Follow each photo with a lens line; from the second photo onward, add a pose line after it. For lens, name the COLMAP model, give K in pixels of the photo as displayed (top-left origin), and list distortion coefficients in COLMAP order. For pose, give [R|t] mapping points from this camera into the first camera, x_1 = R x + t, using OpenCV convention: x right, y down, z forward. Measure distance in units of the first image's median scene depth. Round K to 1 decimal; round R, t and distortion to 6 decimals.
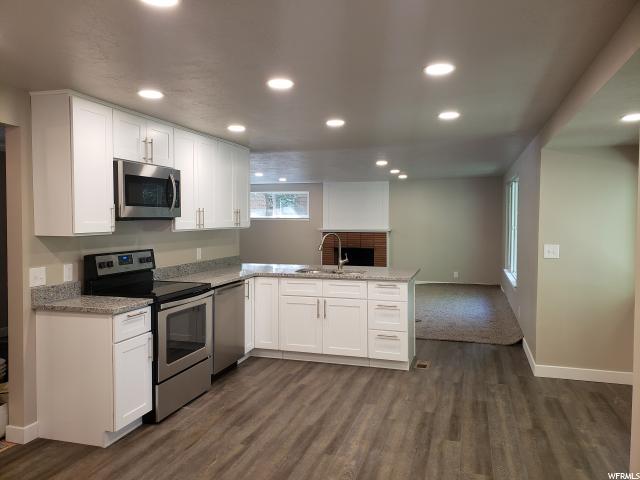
lens RADIAL K [[495.3, 0, 320.0], [0, 495.3, 240.0], [0, 0, 1]] dist [0.000378, -0.006038]
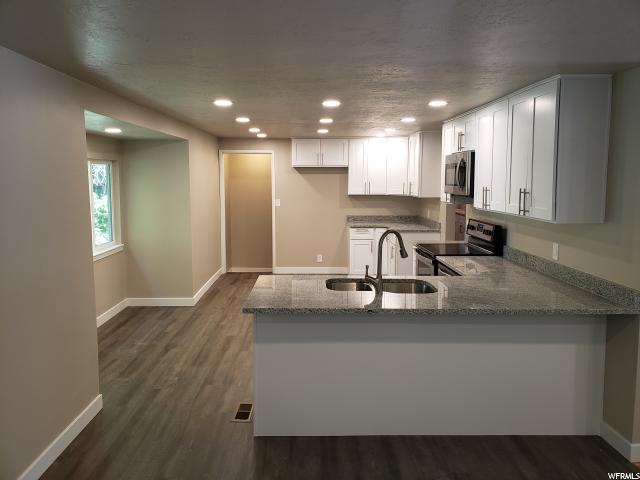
lens RADIAL K [[495.3, 0, 320.0], [0, 495.3, 240.0], [0, 0, 1]] dist [0.000378, -0.006038]
pose [[-0.950533, 0.042851, -0.307652, 0.405002], [-0.010142, 0.985629, 0.168618, -0.144373], [0.310457, 0.163397, -0.936439, 2.156545]]
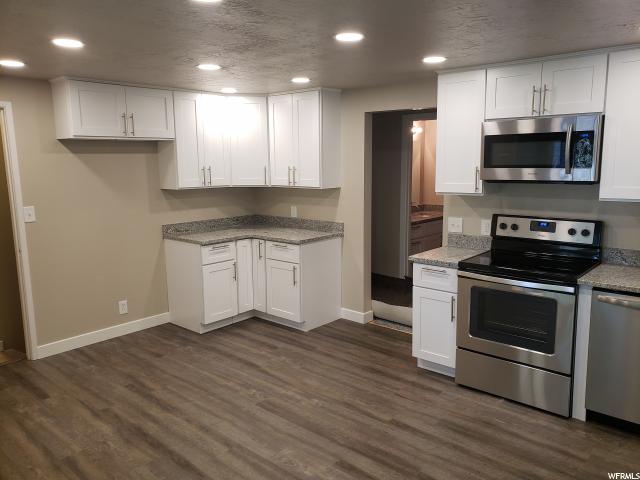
lens RADIAL K [[510.0, 0, 327.9], [0, 510.0, 237.7], [0, 0, 1]] dist [0.103020, -0.108959]
pose [[-0.405468, 0.147608, -0.902113, 0.643449], [-0.030132, 0.984182, 0.174580, -0.096531], [0.913612, 0.097969, -0.394607, 1.062386]]
